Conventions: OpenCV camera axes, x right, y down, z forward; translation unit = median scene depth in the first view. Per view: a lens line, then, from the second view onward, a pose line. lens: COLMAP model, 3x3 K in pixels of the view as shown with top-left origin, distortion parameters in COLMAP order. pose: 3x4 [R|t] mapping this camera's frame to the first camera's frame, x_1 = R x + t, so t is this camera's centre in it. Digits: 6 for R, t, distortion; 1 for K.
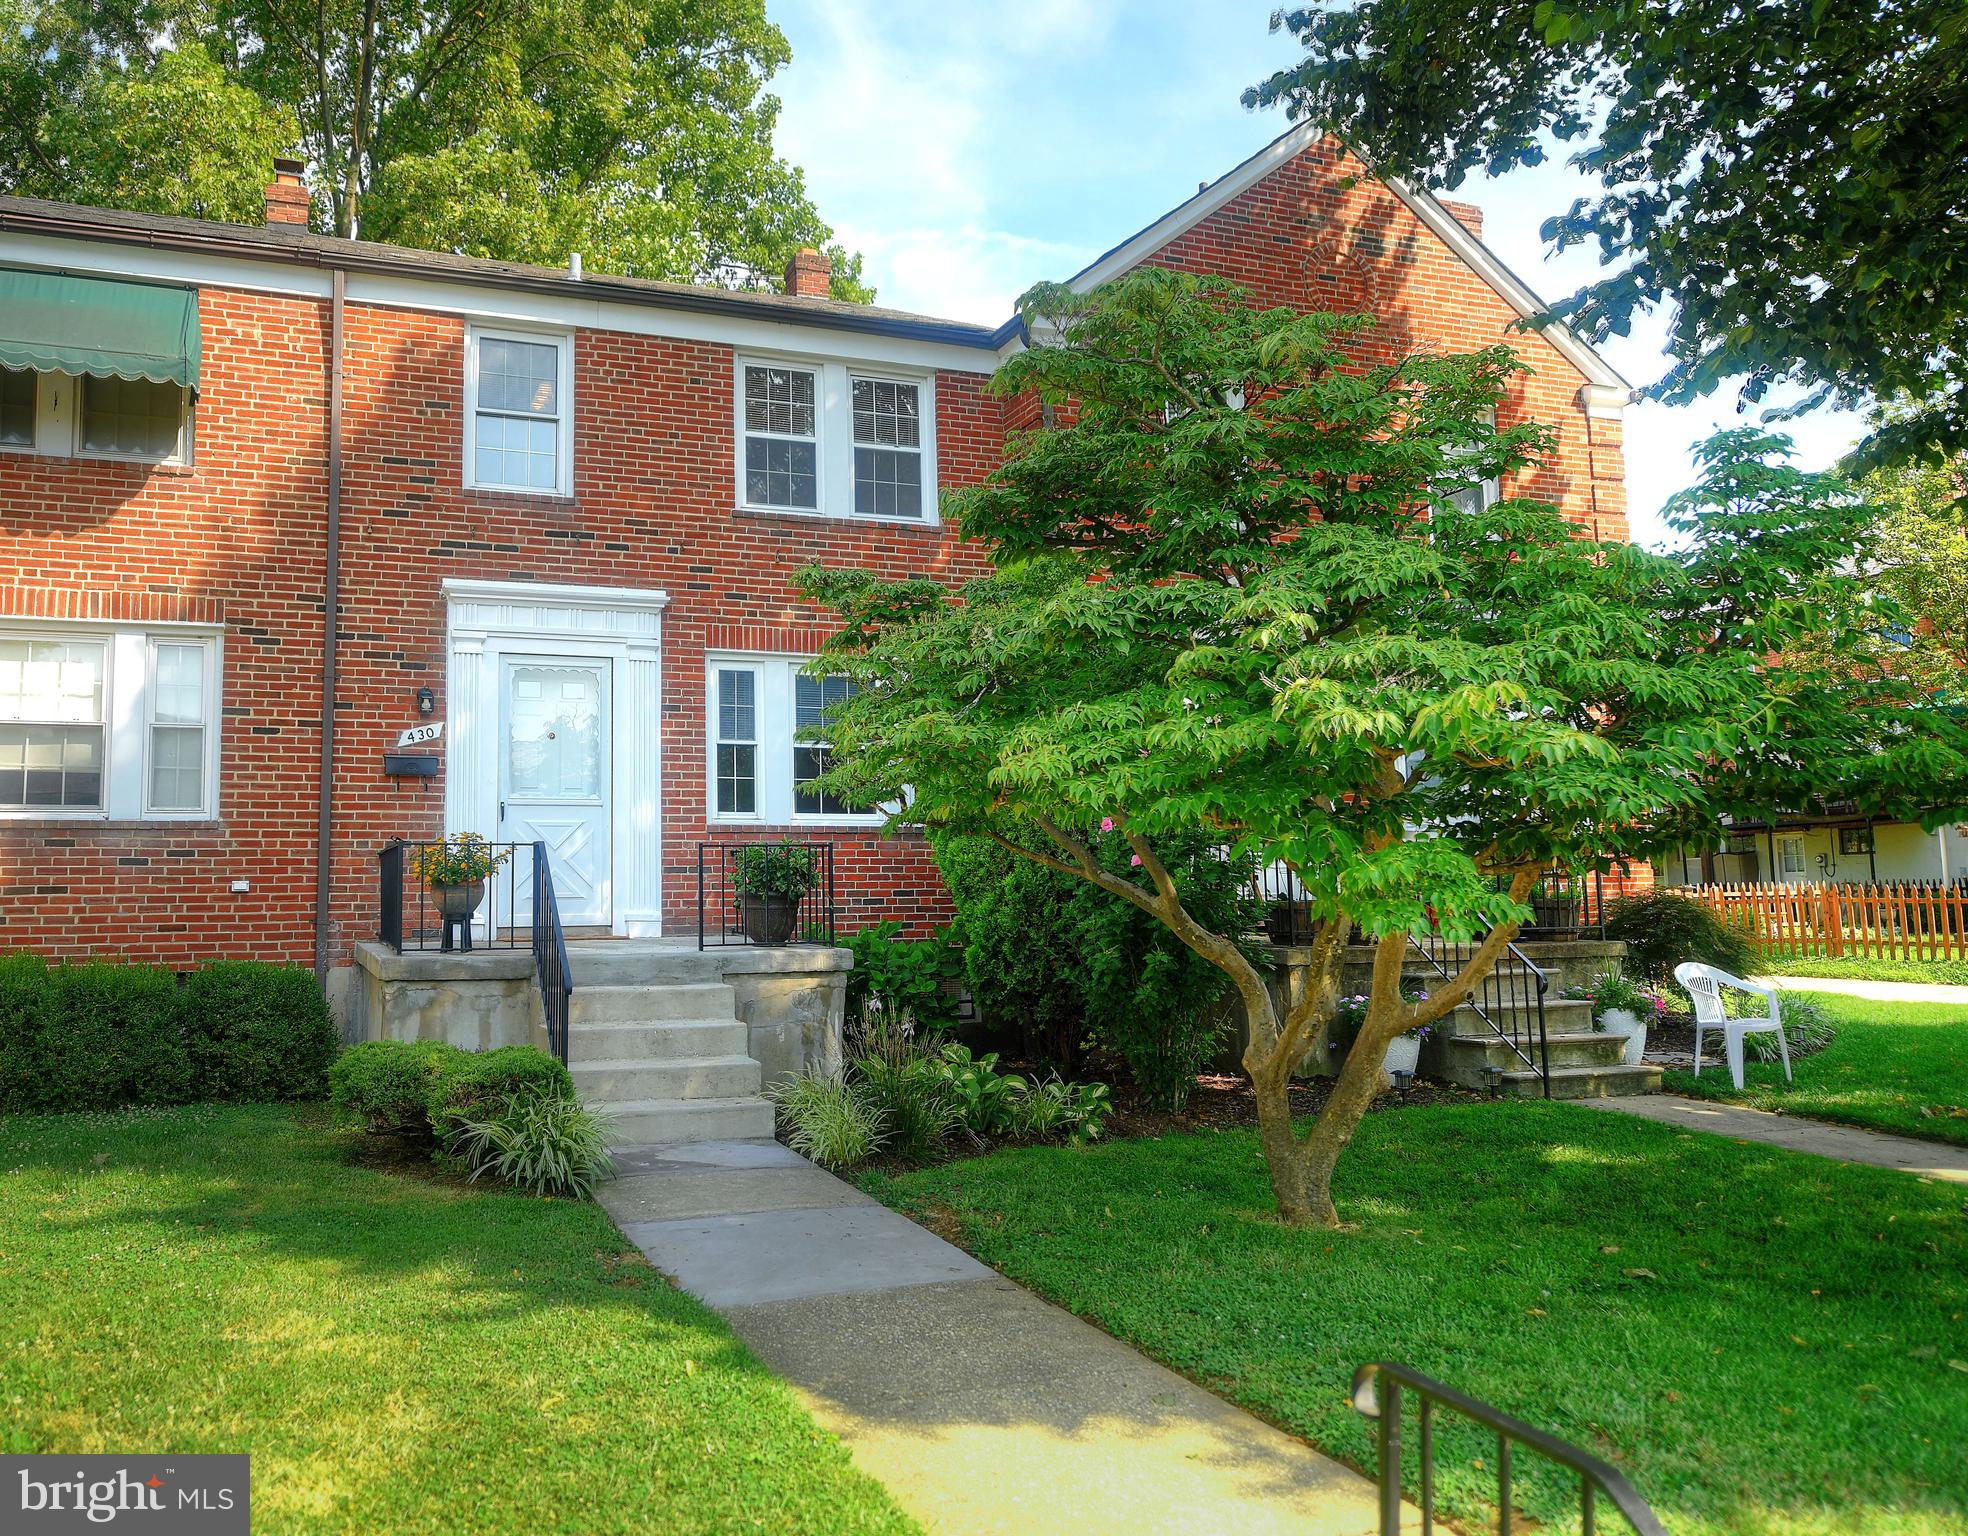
lens RADIAL K [[1527.2, 0, 820.1], [0, 1527.2, 754.0], [0, 0, 1]] dist [0.000984, 0.002416]
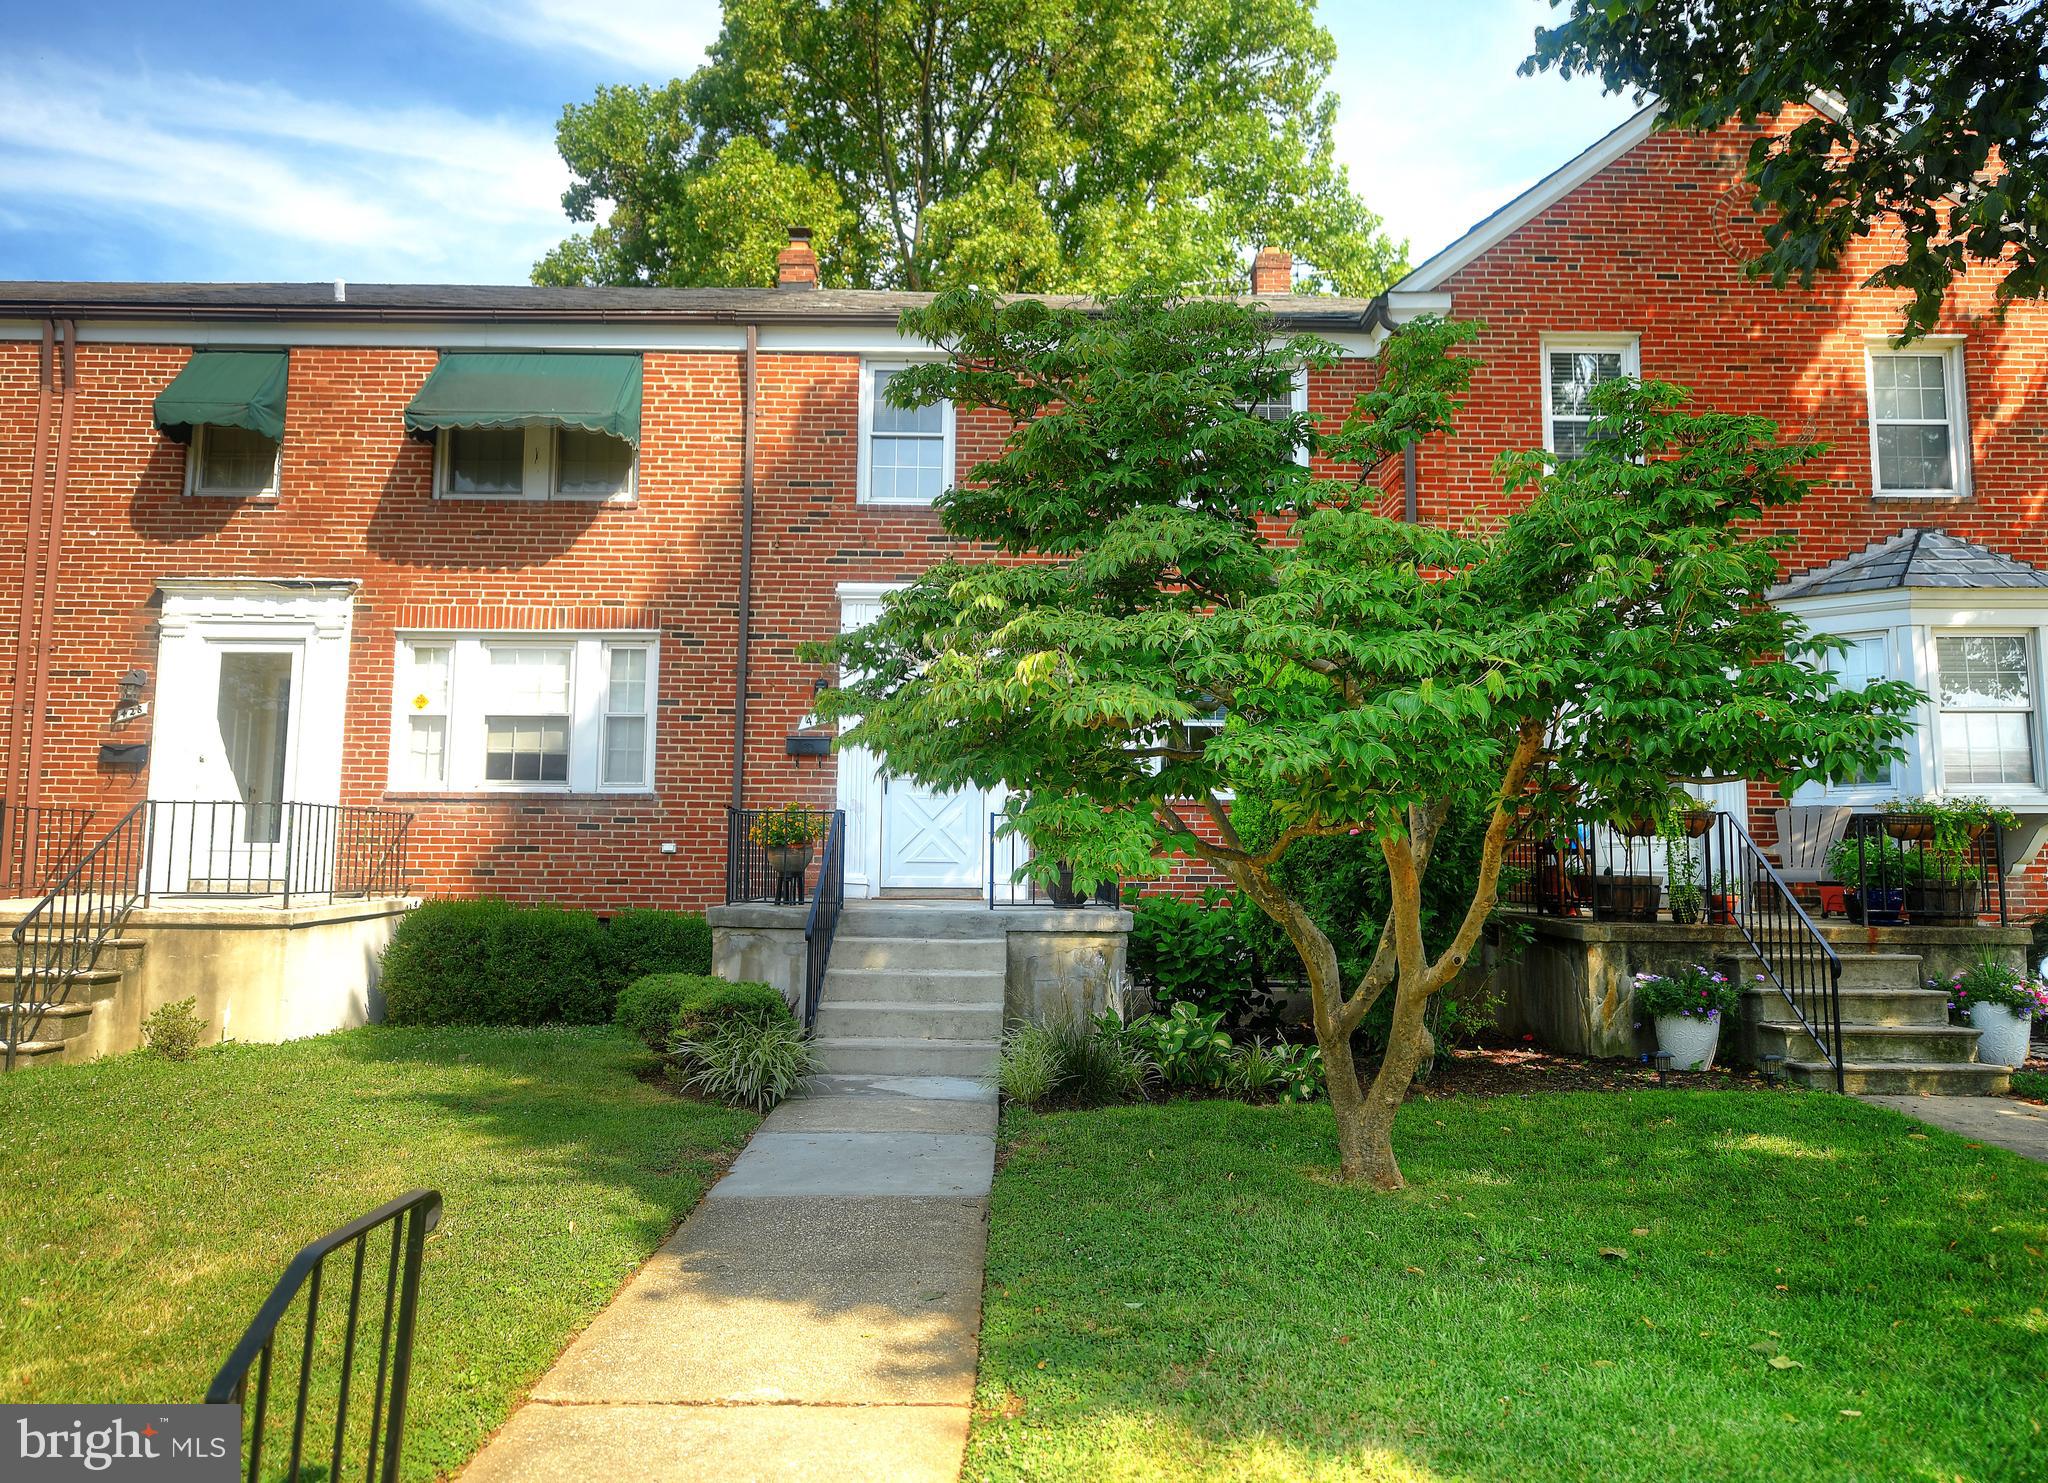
lens RADIAL K [[1468.4, 0, 1022.7], [0, 1468.4, 730.0], [0, 0, 1]] dist [0.002103, -0.000114]
pose [[0.946853, -0.013943, -0.321365, 0.245892], [0.012450, 0.999900, -0.006700, 0.004911], [0.321426, 0.002343, 0.946932, -0.003339]]
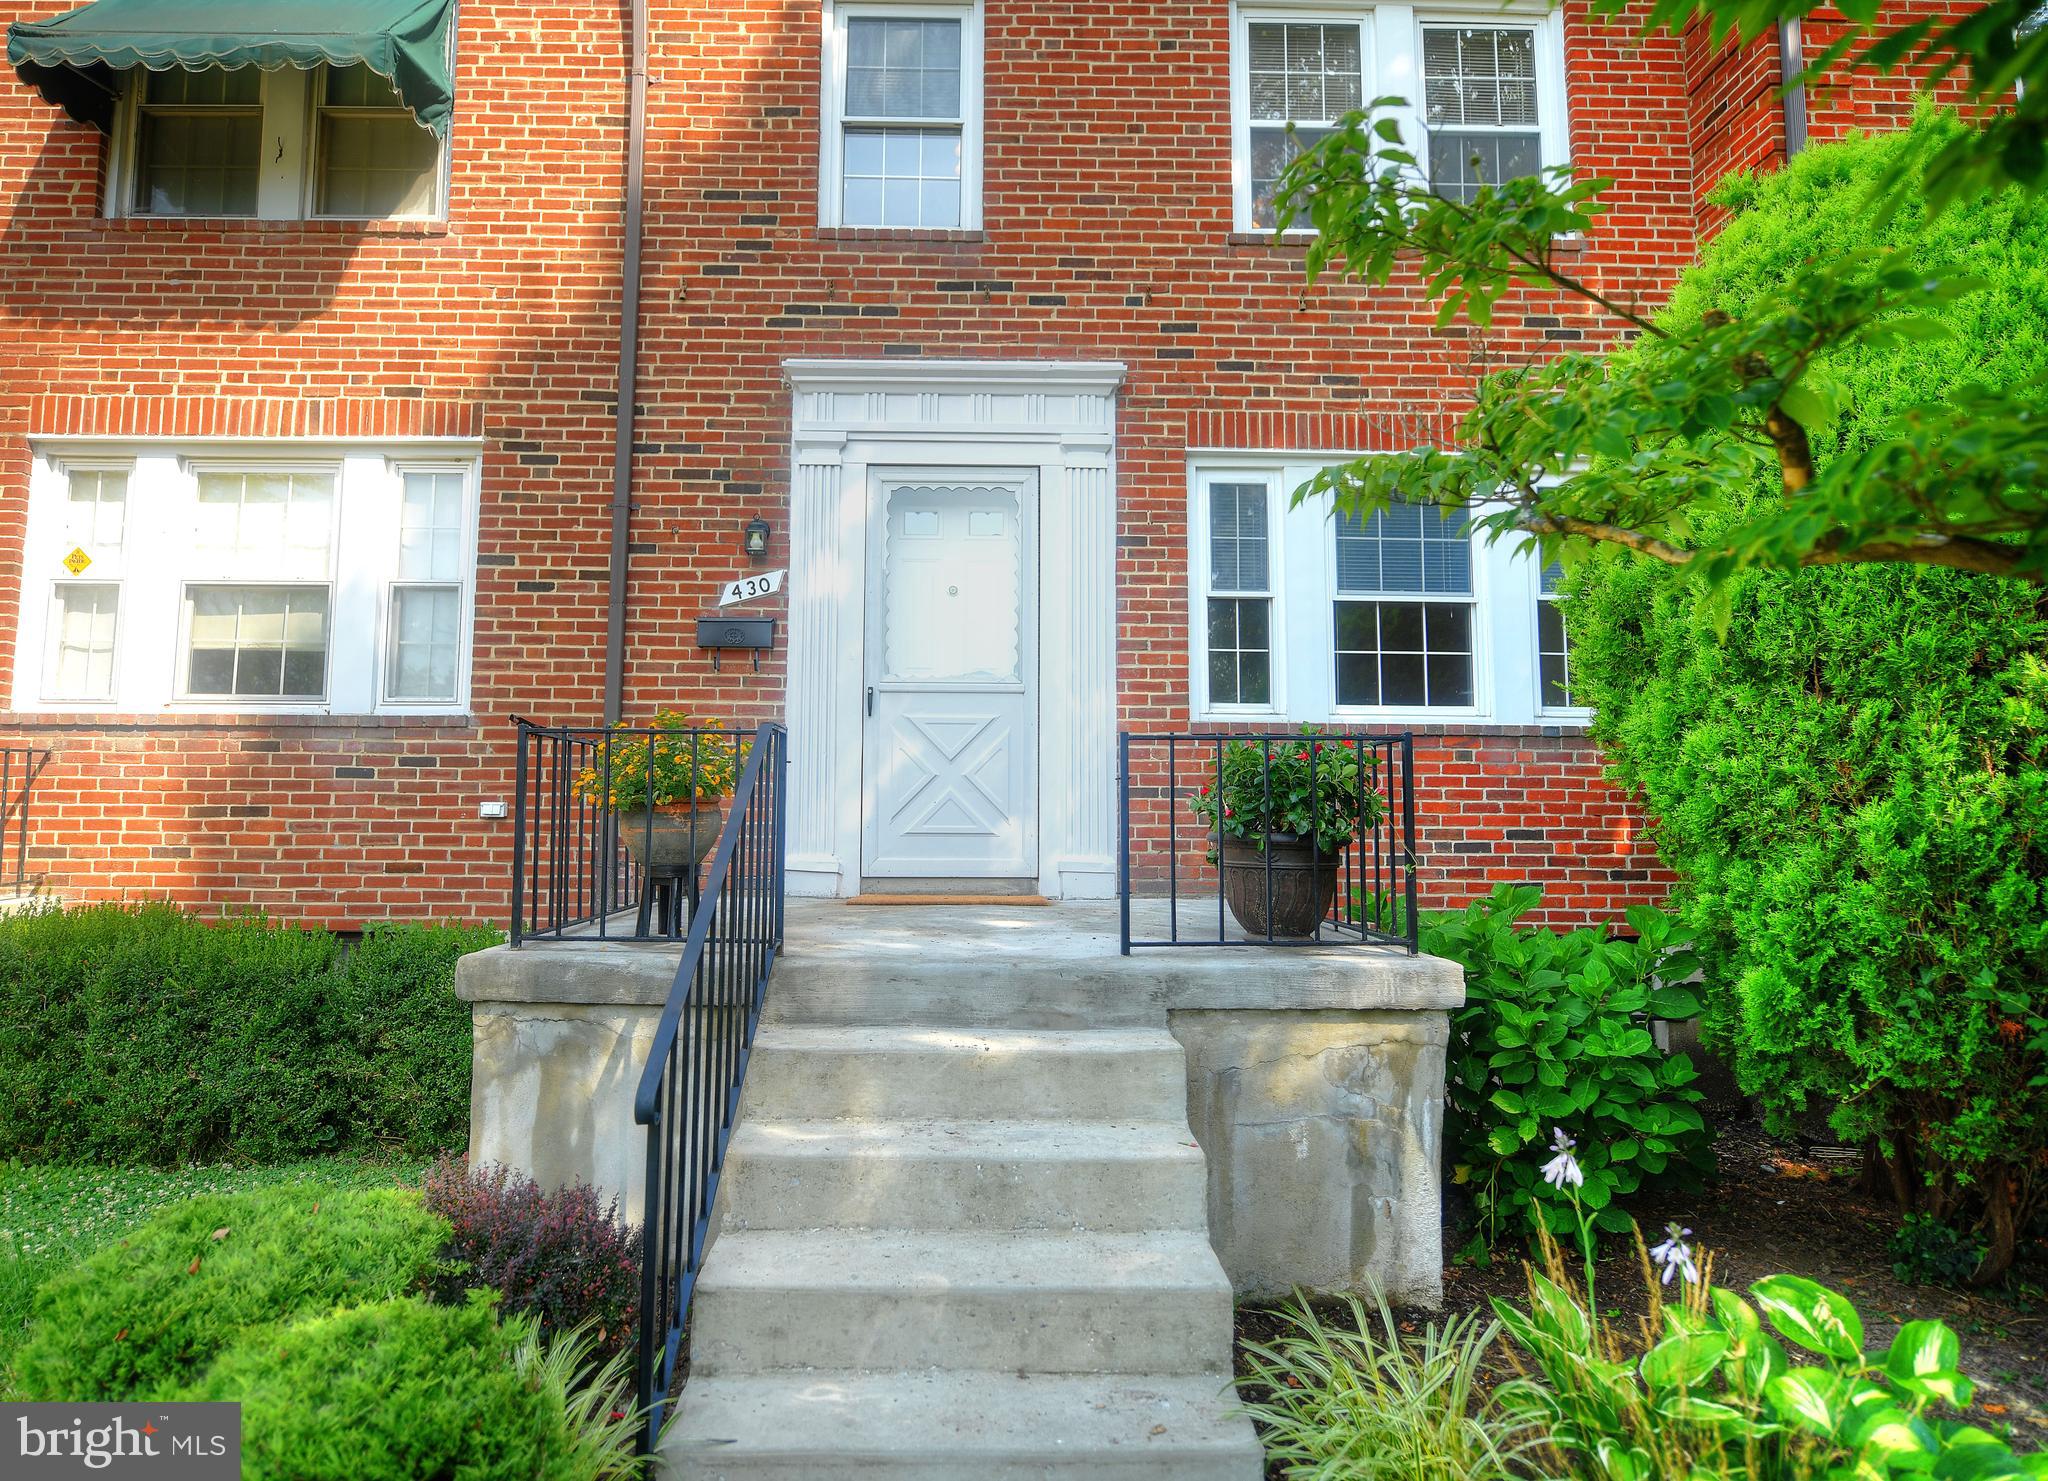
lens RADIAL K [[1196.6, 0, 966.7], [0, 1196.6, 725.6], [0, 0, 1]] dist [-0.003098, -0.001570]
pose [[0.947610, -0.010460, -0.319257, -0.003708], [0.014403, 0.999846, 0.009991, 0.044545], [0.319103, -0.014066, 0.947616, 0.535476]]
